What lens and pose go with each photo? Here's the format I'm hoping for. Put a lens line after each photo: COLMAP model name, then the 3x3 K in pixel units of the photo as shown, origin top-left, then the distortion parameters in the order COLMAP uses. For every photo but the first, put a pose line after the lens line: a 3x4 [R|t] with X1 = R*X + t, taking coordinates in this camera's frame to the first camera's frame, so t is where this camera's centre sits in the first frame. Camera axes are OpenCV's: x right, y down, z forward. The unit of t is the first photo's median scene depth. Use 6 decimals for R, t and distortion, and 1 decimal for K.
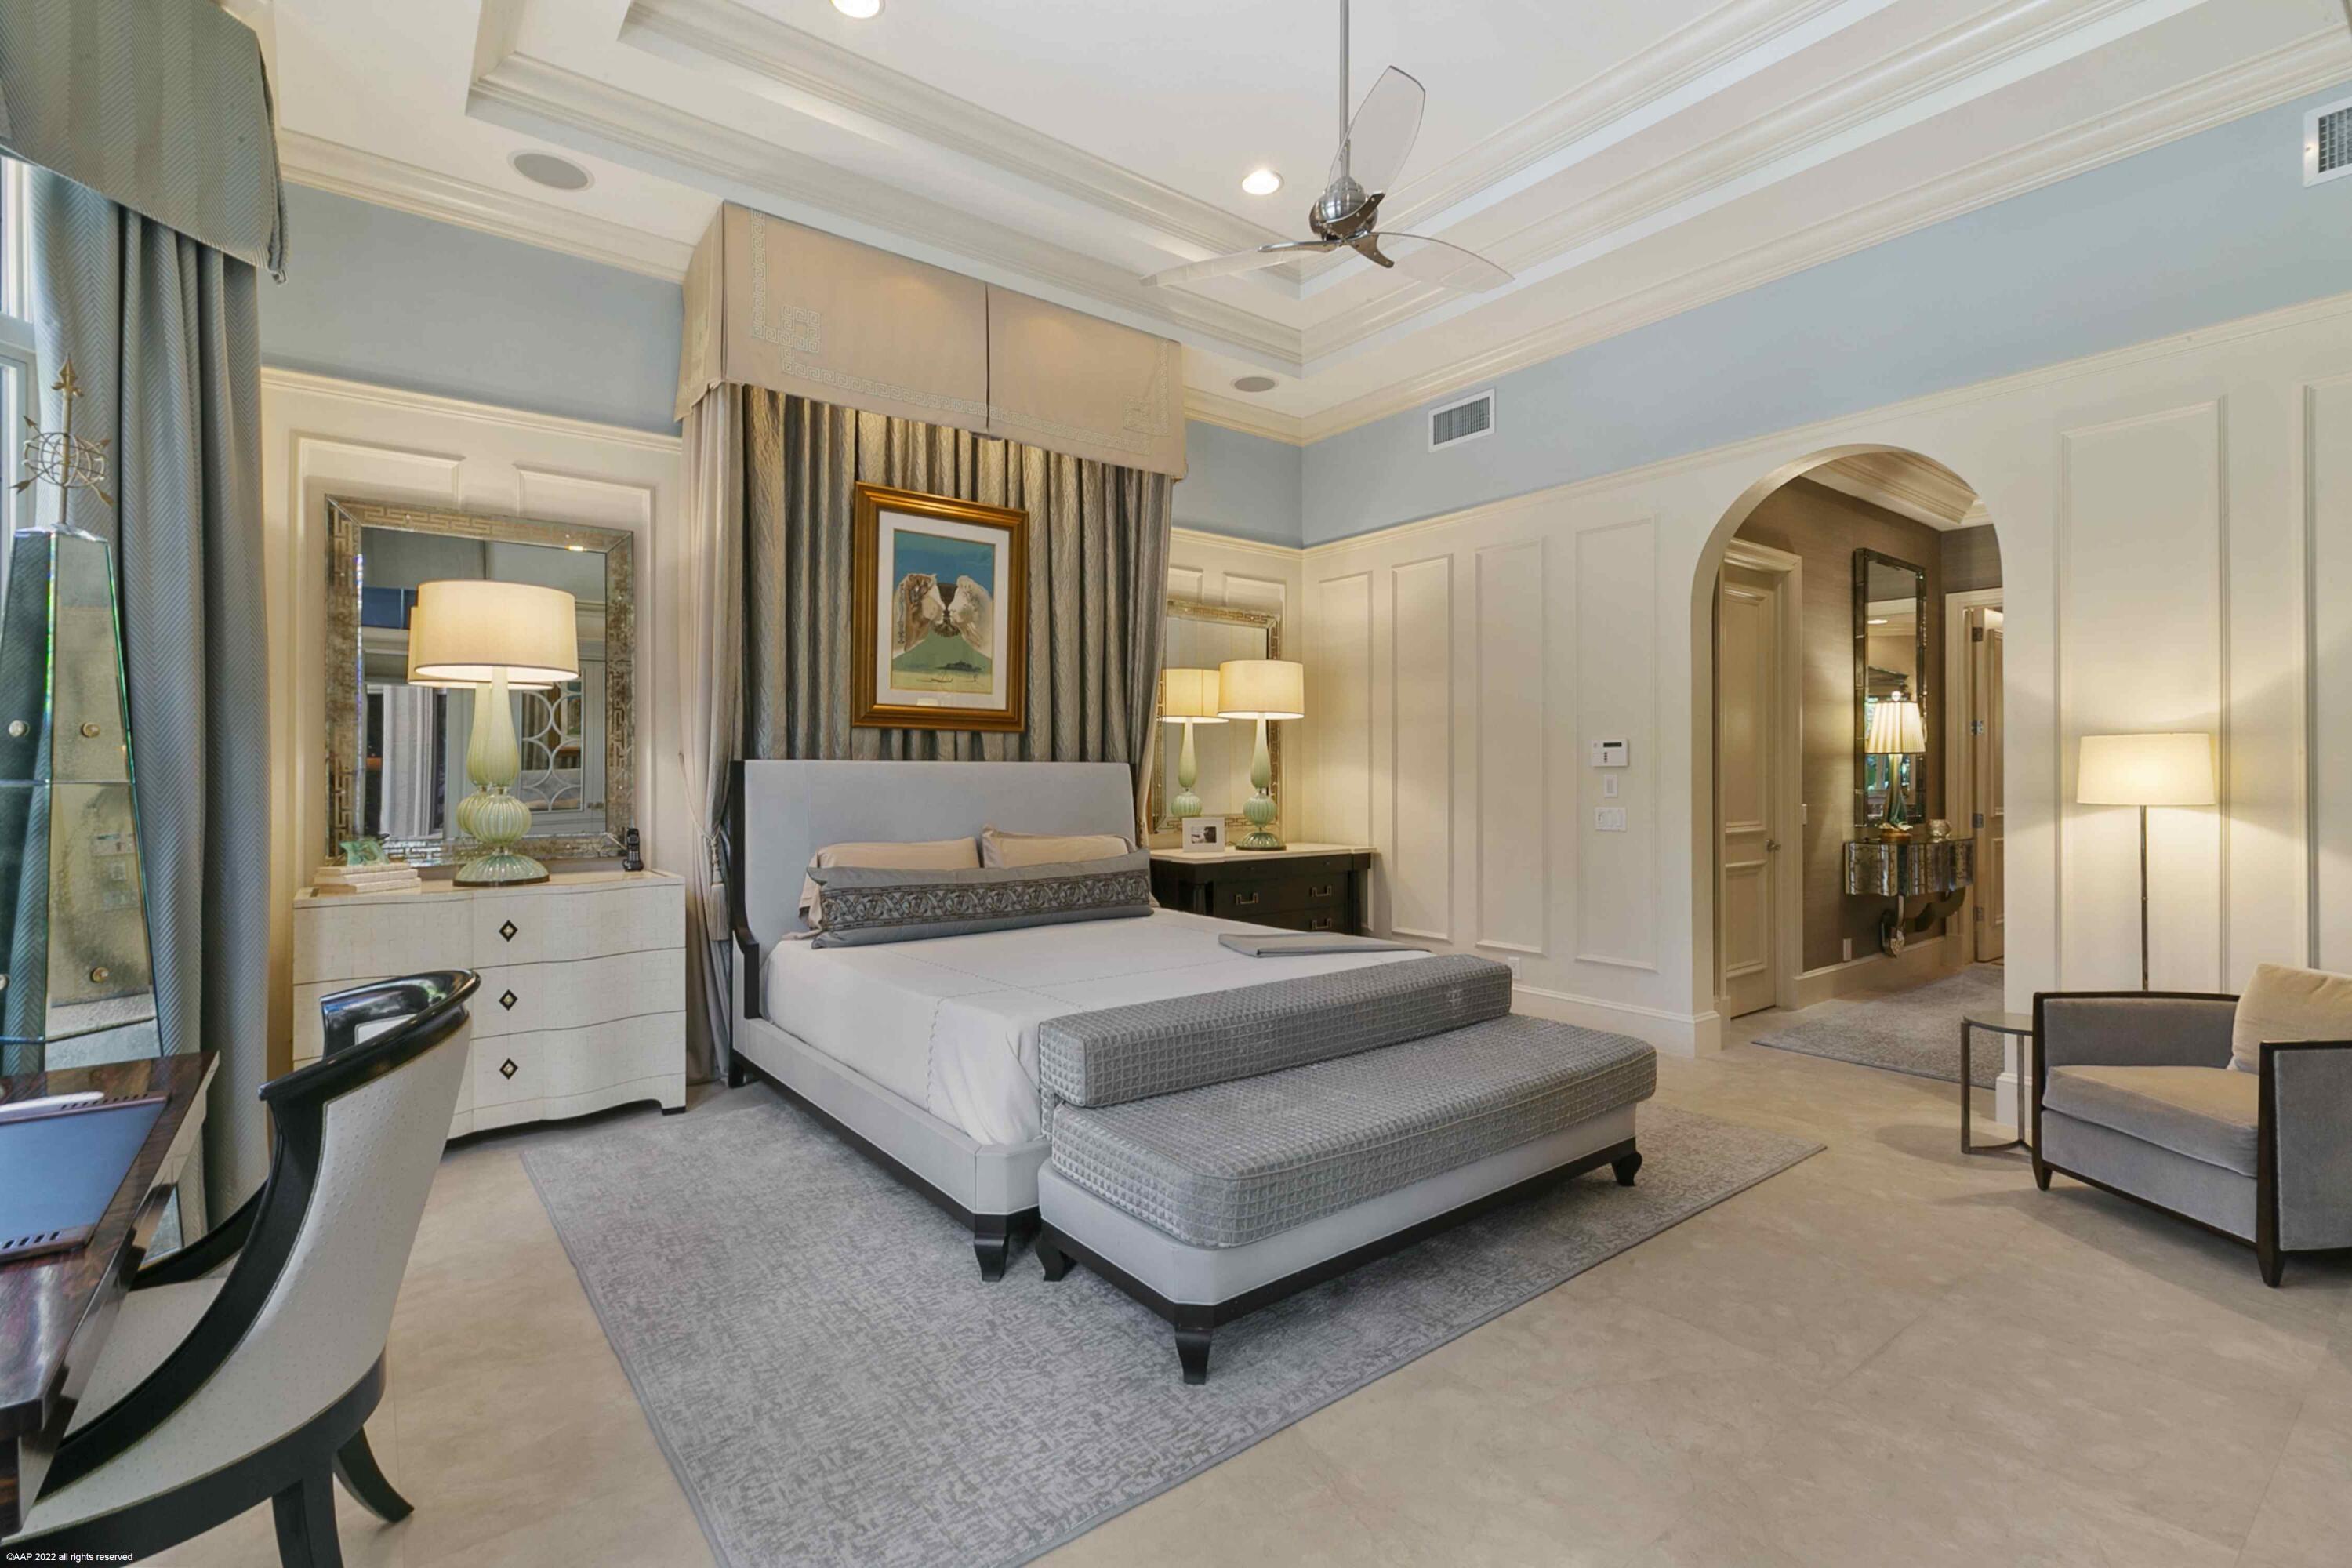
lens RADIAL K [[1060.4, 0, 1176.0], [0, 1060.4, 784.0], [0, 0, 1]] dist [0.004841, 0.000226]
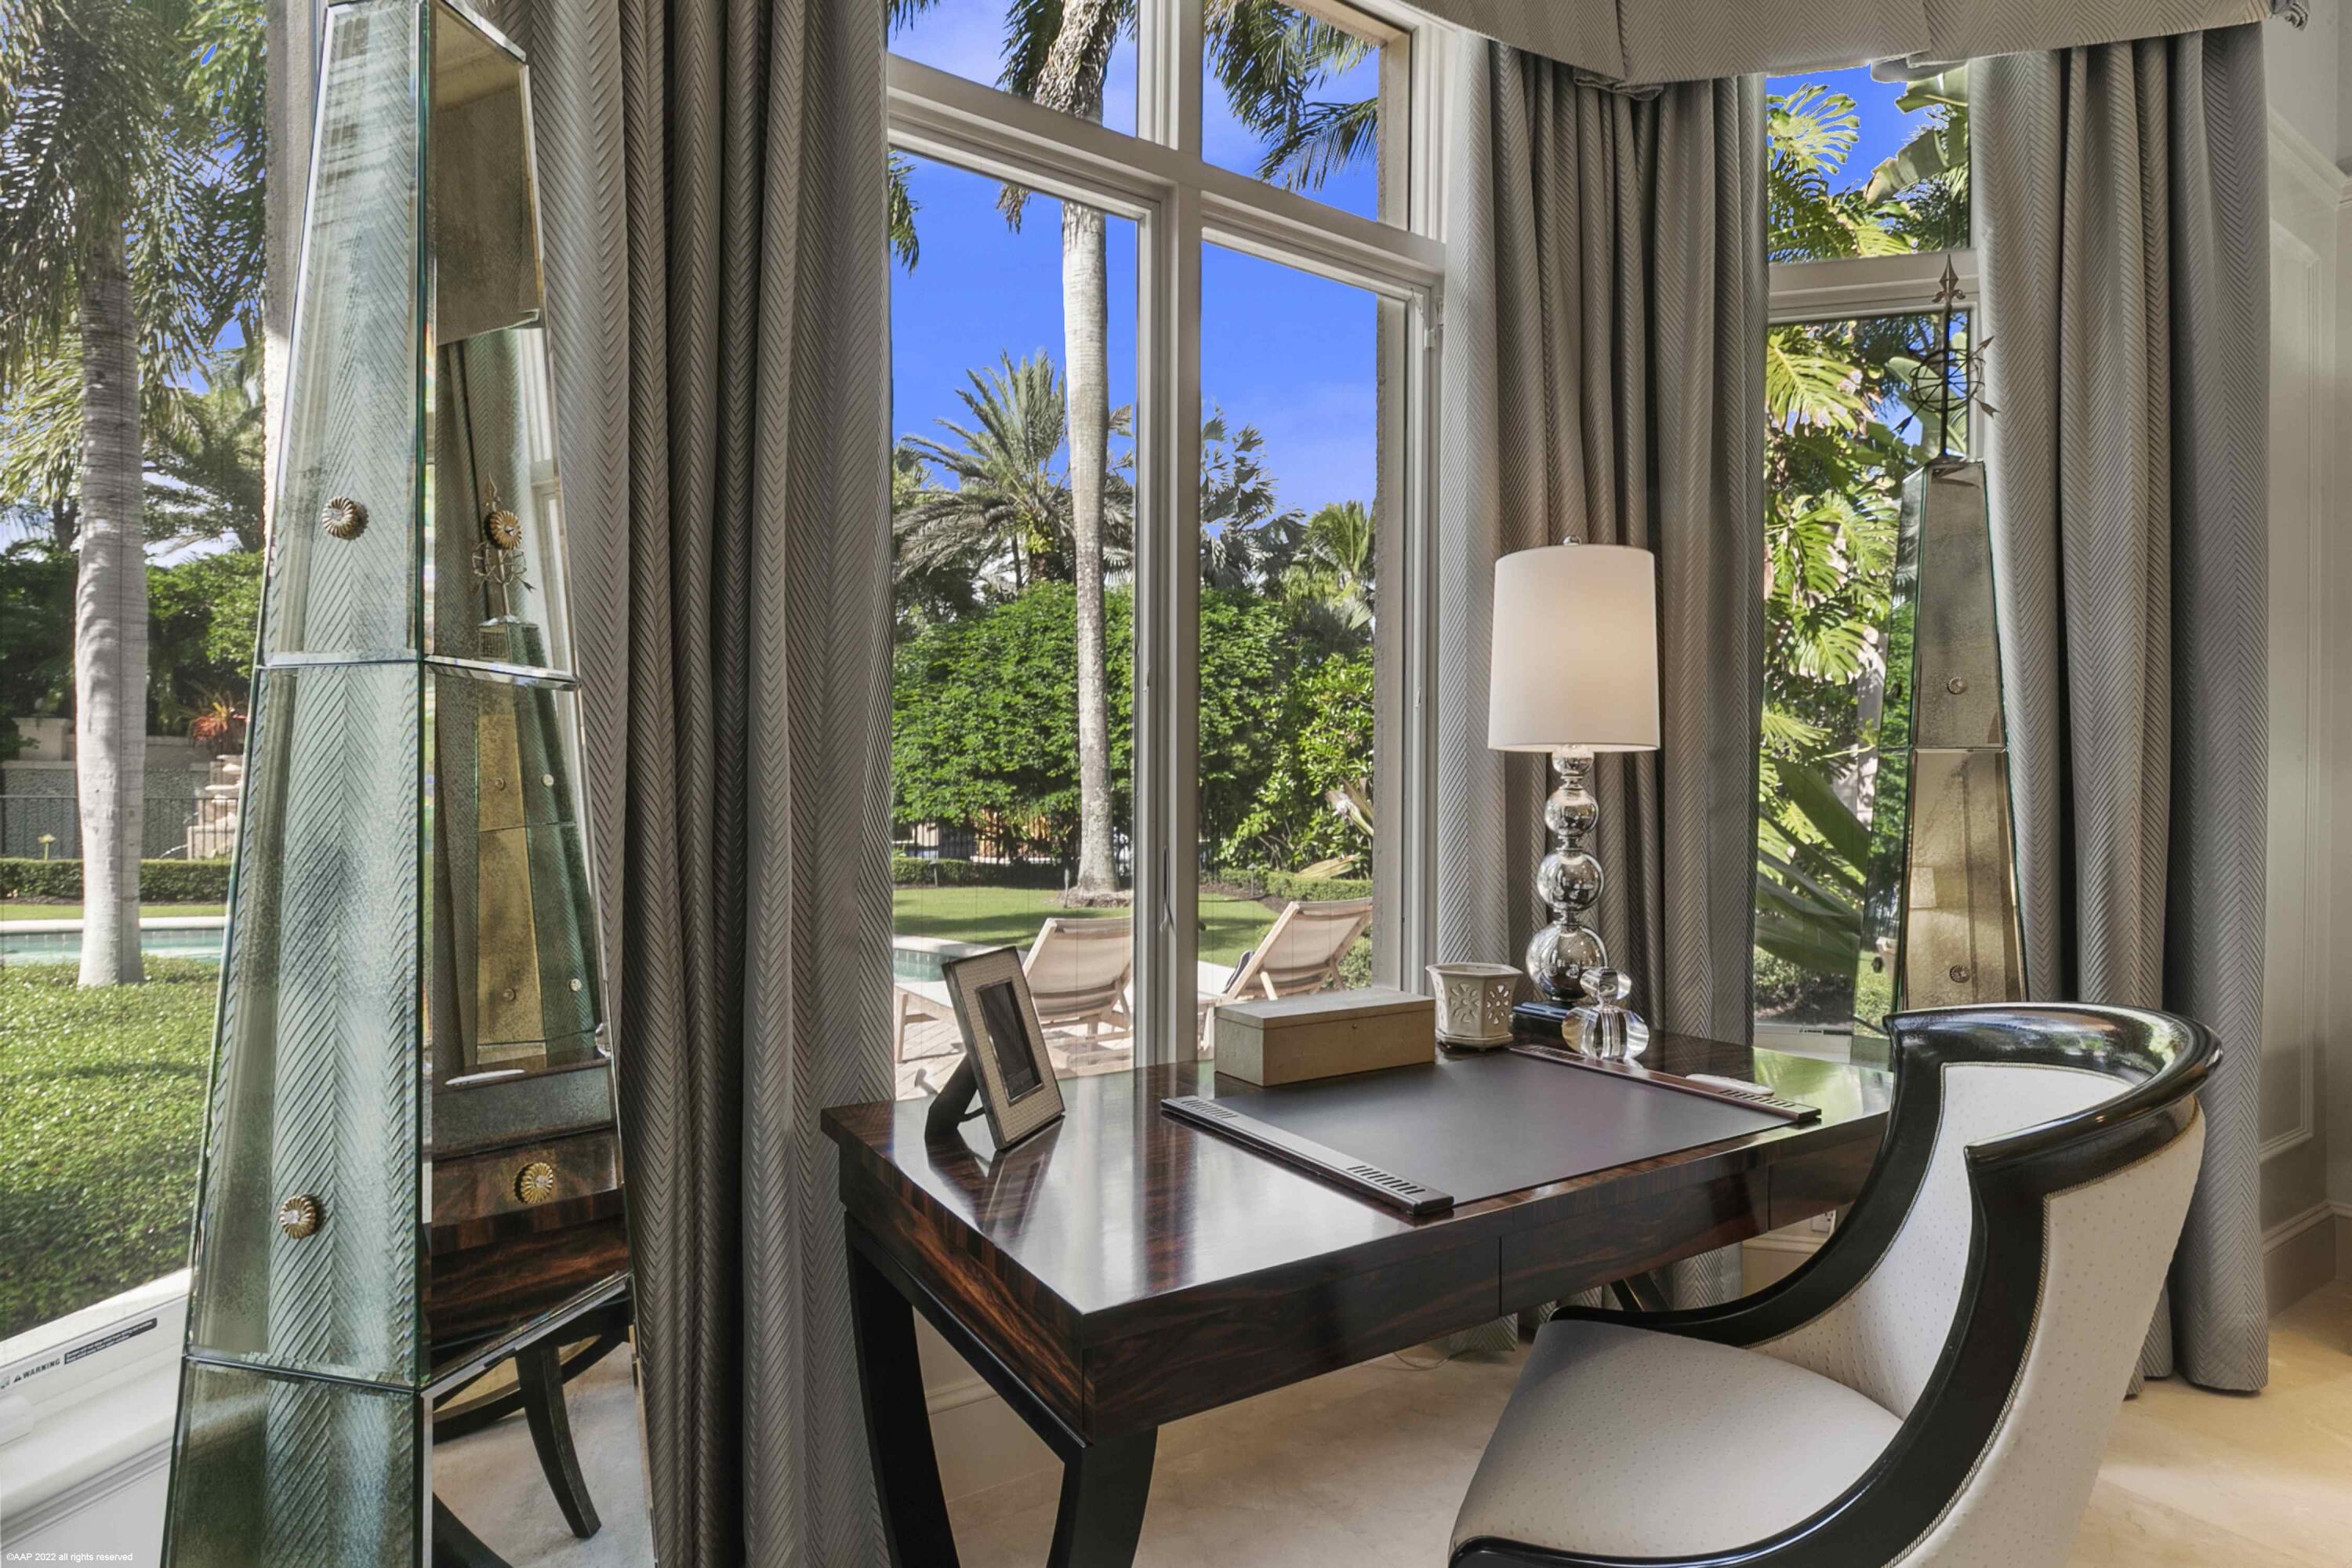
lens RADIAL K [[1191.1, 0, 1176.0], [0, 1191.1, 784.0], [0, 0, 1]] dist [0.005500, 0.000933]
pose [[-0.098553, -0.010375, -0.995078, -0.009819], [-0.011596, 0.999890, -0.009277, 0.033297], [0.995064, 0.010625, -0.098662, 0.365591]]
